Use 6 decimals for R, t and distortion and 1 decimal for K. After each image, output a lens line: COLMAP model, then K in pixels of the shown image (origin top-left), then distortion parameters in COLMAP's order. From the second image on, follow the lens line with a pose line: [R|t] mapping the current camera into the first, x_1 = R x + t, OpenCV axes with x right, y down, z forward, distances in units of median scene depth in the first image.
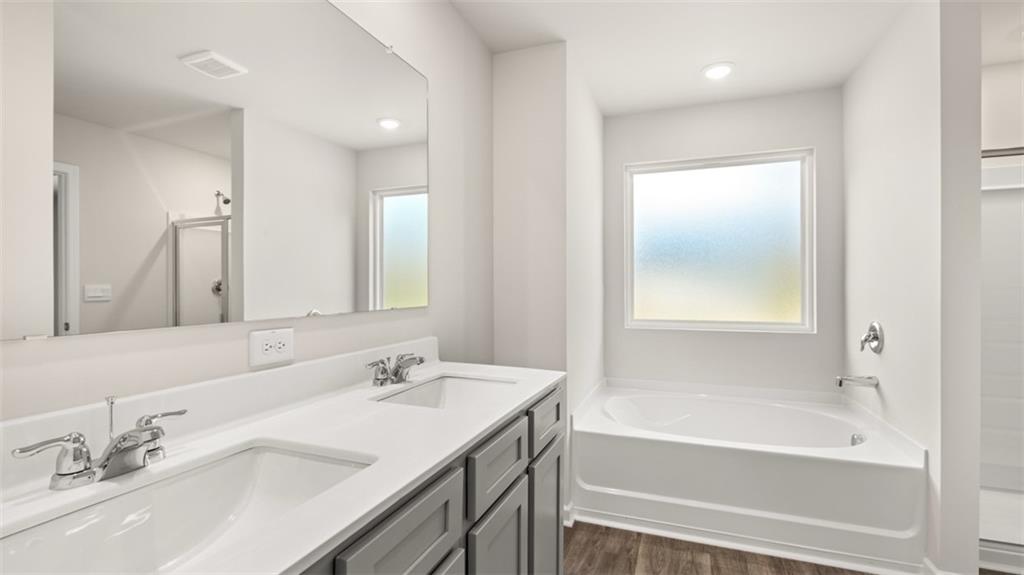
lens RADIAL K [[454.2, 0, 512.0], [0, 454.2, 287.5], [0, 0, 1]] dist [-0.021631, -0.000560]
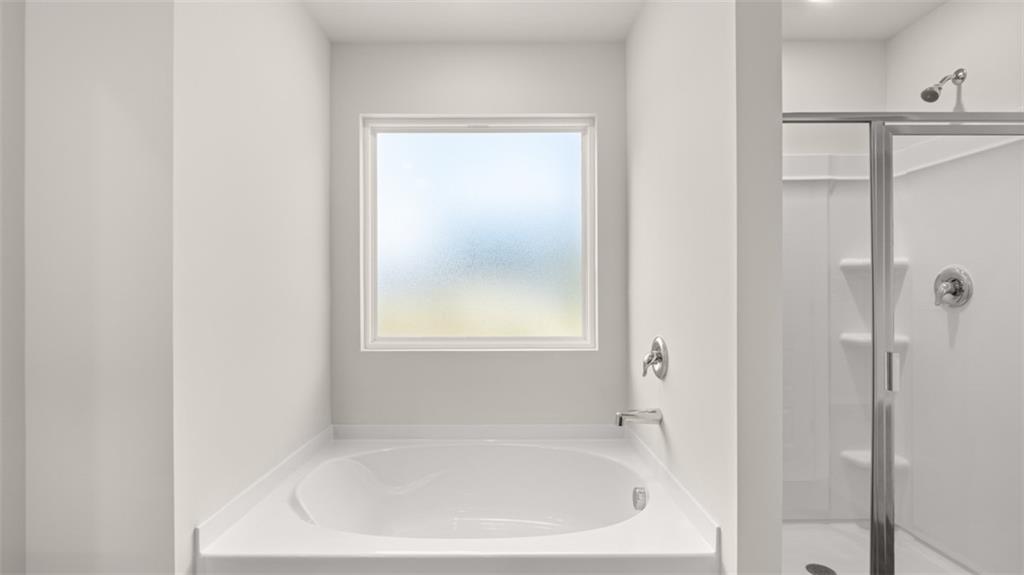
lens RADIAL K [[493.5, 0, 512.0], [0, 493.5, 287.5], [0, 0, 1]] dist [0.000053, -0.000083]
pose [[0.924835, -0.000104, 0.380369, 0.237612], [-0.002312, 0.999980, 0.005895, -0.018089], [-0.380362, -0.006332, 0.924816, 0.289891]]
